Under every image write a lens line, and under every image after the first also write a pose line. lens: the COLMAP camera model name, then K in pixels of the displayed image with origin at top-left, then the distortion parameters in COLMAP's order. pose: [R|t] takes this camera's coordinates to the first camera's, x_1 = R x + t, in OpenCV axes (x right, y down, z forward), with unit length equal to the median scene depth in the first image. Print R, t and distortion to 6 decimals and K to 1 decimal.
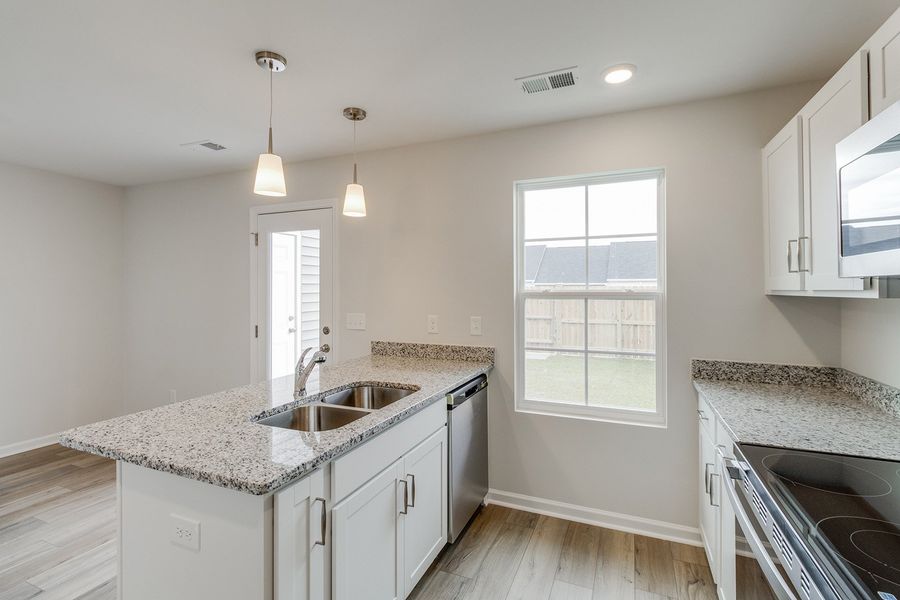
lens RADIAL K [[414.5, 0, 457.1], [0, 414.5, 286.0], [0, 0, 1]] dist [0.002545, 0.000510]
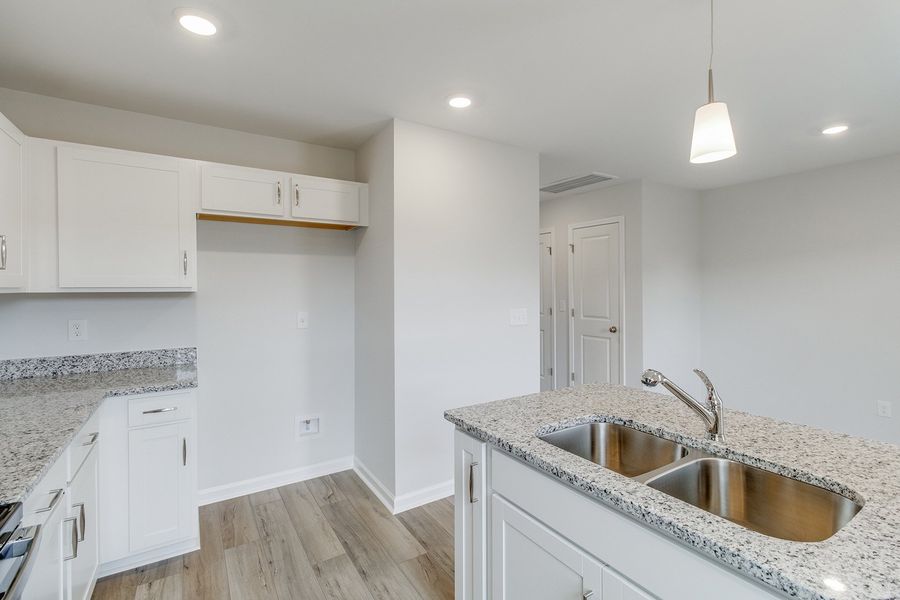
lens RADIAL K [[414.5, 0, 457.1], [0, 414.5, 286.0], [0, 0, 1]] dist [0.002545, 0.000510]
pose [[-0.559106, -0.001962, -0.829094, 0.588167], [0.008033, 0.999937, -0.007783, 0.013292], [0.829057, -0.011012, -0.559055, 1.407082]]
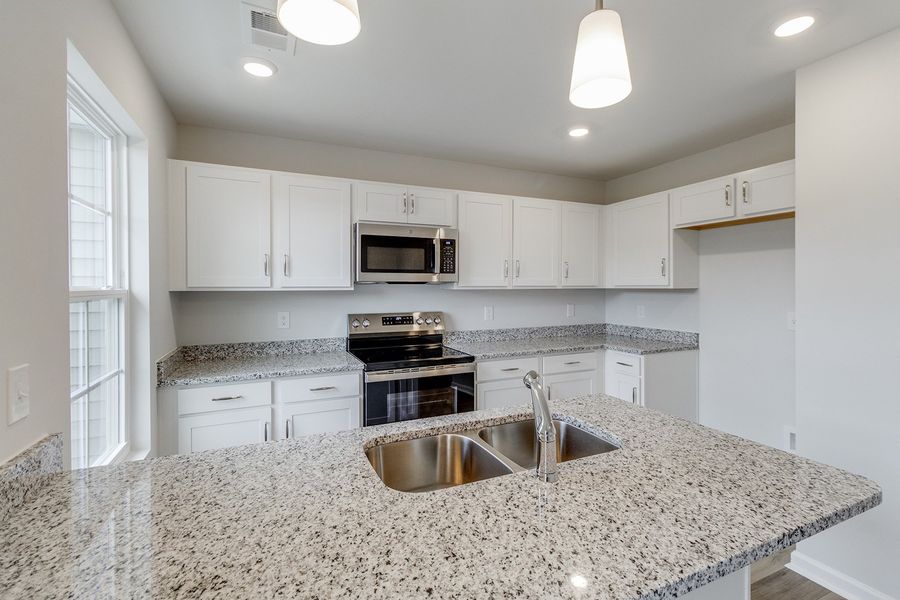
lens RADIAL K [[414.5, 0, 457.1], [0, 414.5, 286.0], [0, 0, 1]] dist [0.002545, 0.000510]
pose [[-0.739786, 0.002292, 0.672838, -0.895454], [-0.002658, 0.999976, -0.006328, 0.018207], [-0.672837, -0.006470, -0.739763, 2.019396]]
